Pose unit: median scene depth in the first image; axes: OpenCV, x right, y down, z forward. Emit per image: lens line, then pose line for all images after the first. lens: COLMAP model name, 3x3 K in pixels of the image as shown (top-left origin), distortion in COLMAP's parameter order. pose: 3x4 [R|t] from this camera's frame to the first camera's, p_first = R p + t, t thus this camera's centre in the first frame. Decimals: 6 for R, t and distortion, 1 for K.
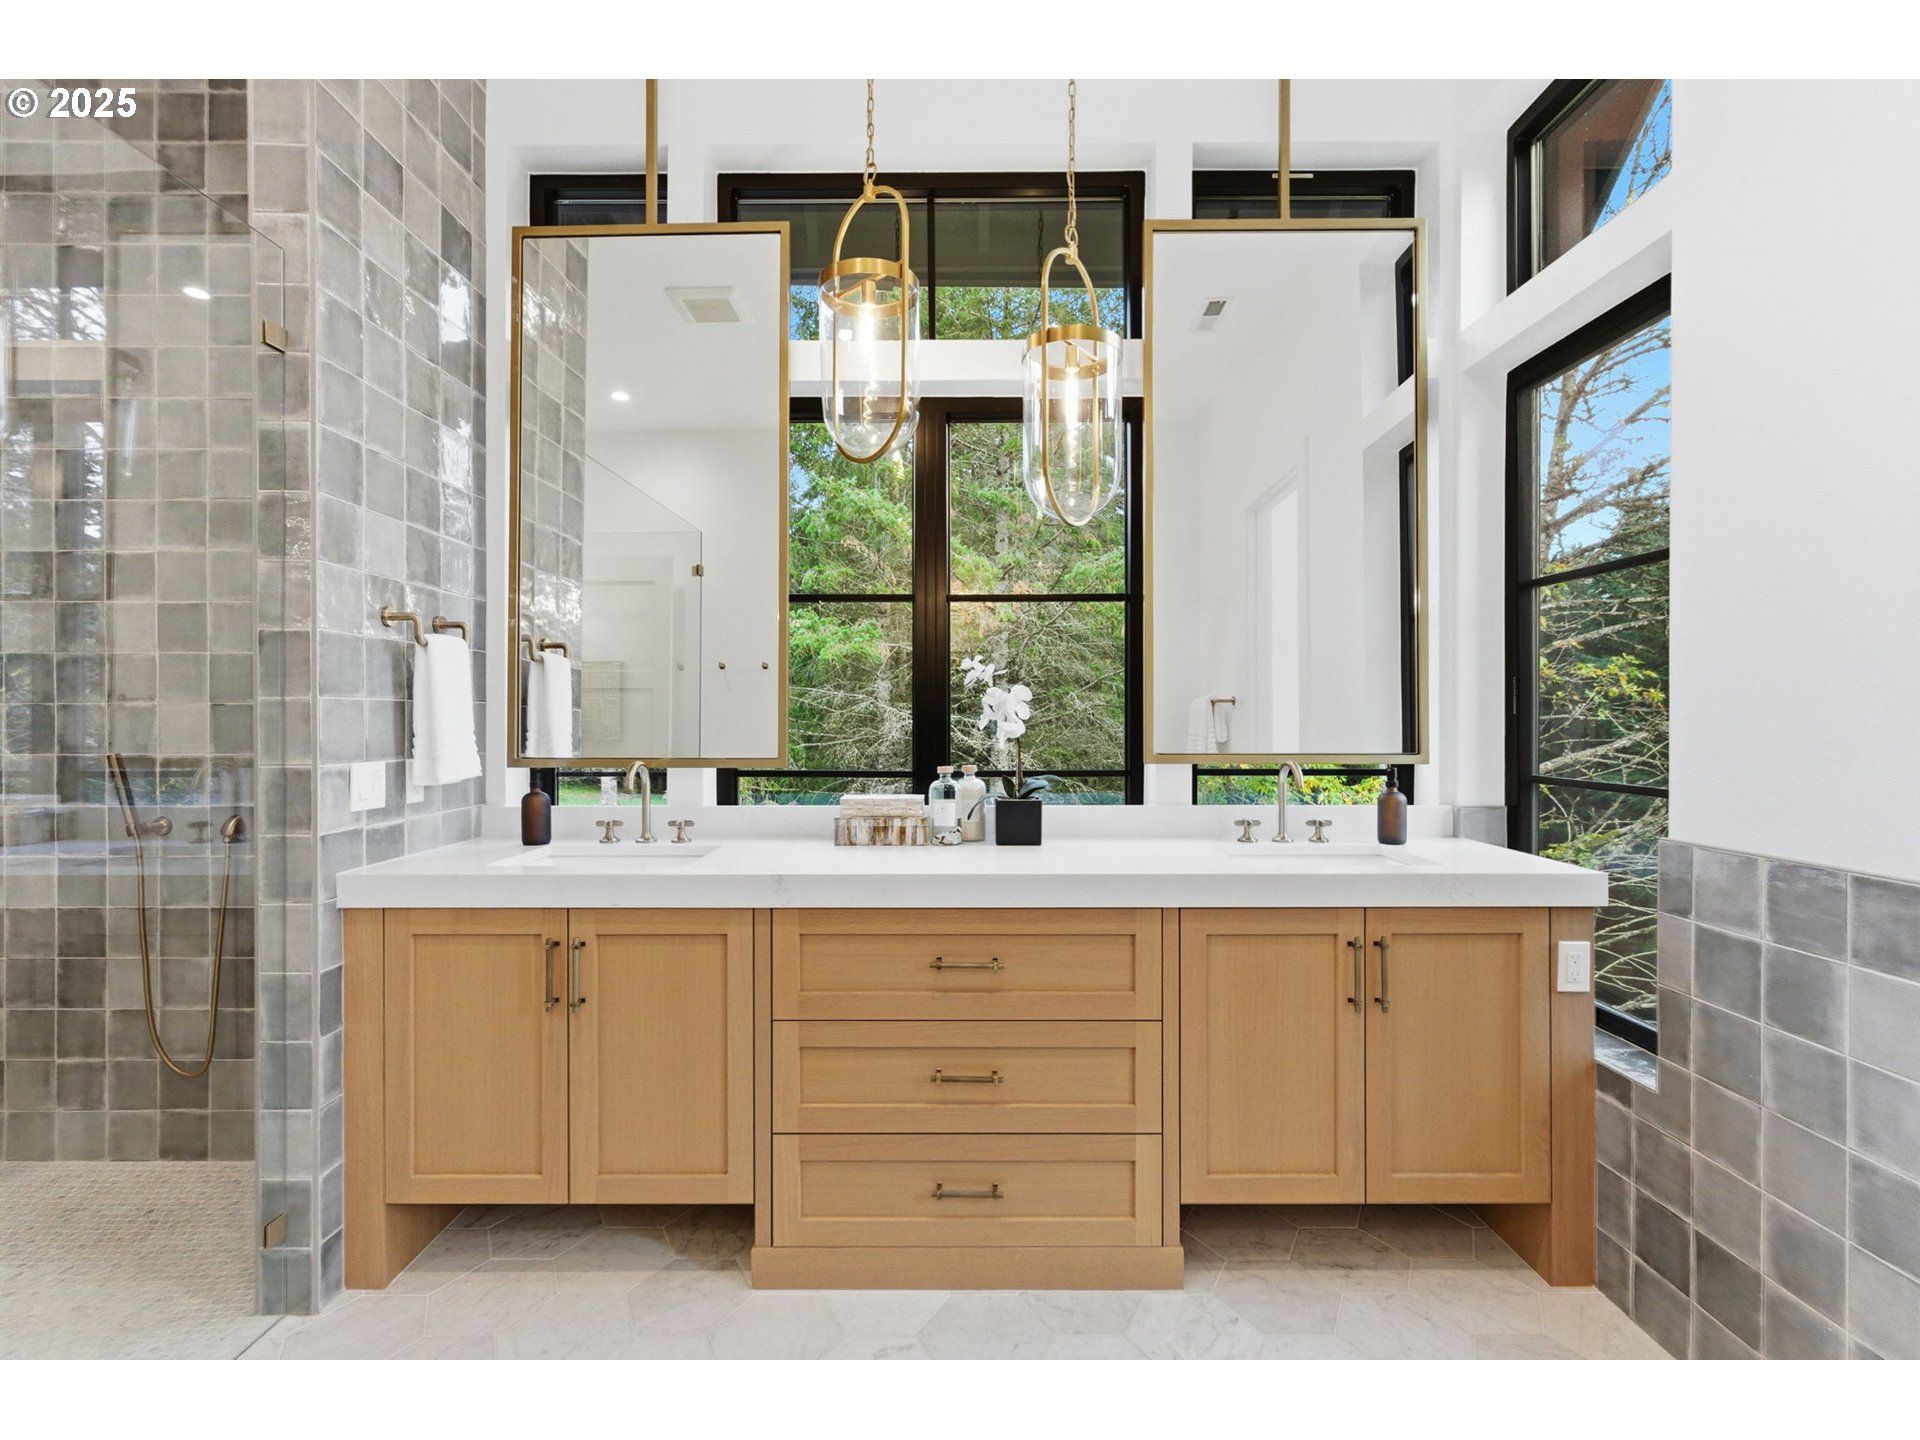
lens RADIAL K [[877.6, 0, 943.9], [0, 877.6, 720.5], [0, 0, 1]] dist [-0.001790, 0.000709]
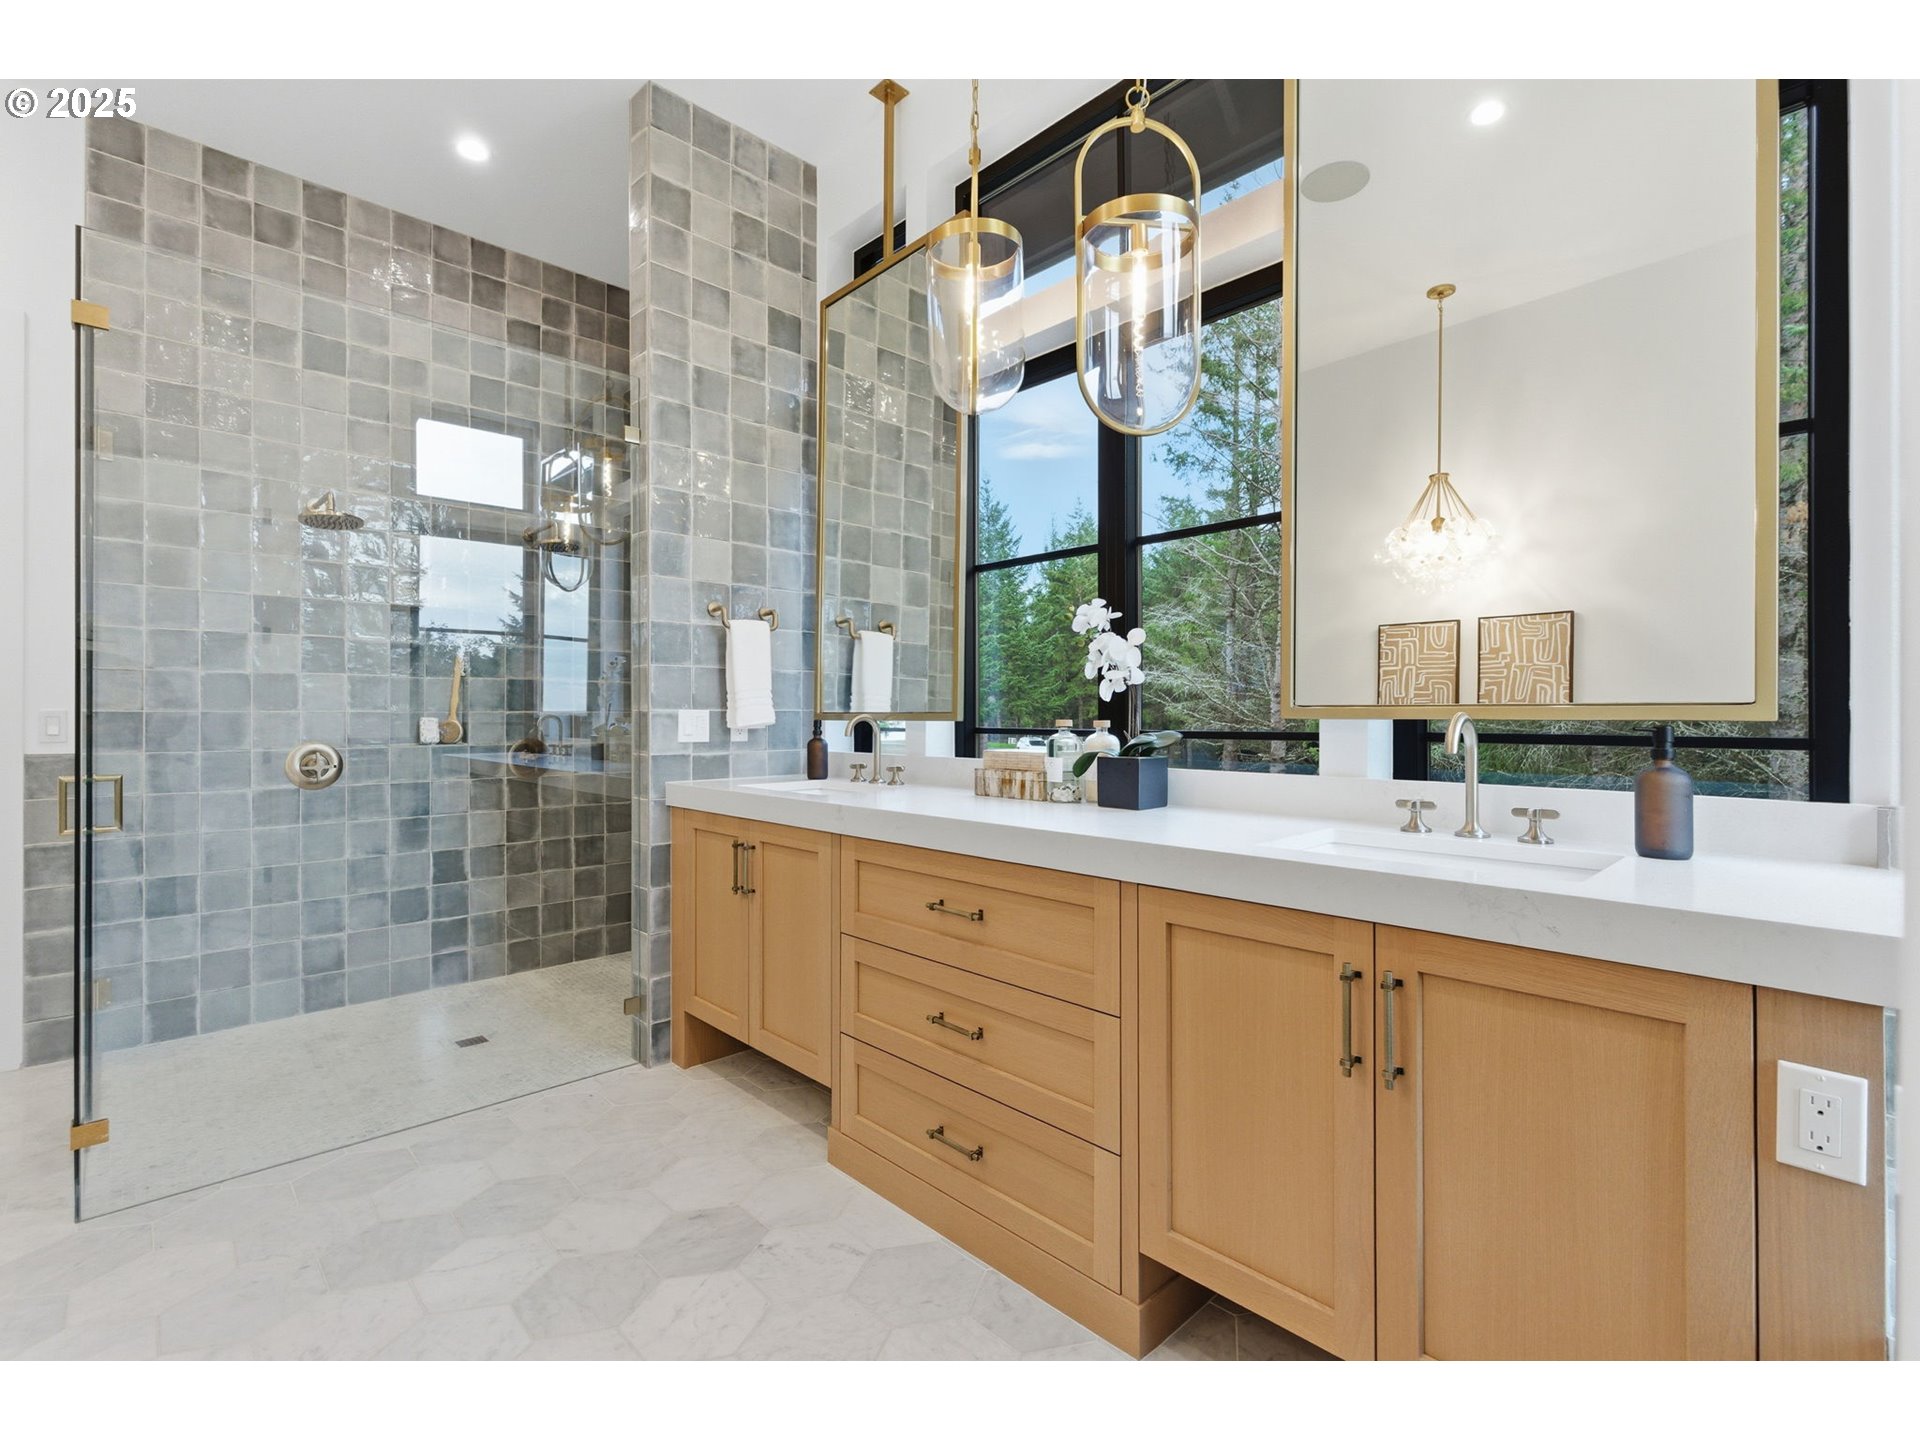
lens RADIAL K [[877.6, 0, 944.0], [0, 877.6, 713.7], [0, 0, 1]] dist [-0.001790, 0.000709]
pose [[0.688430, 0.001246, -0.725302, 0.691890], [-0.003841, 0.999991, -0.001928, 0.055627], [0.725293, 0.004113, 0.688428, 0.295578]]
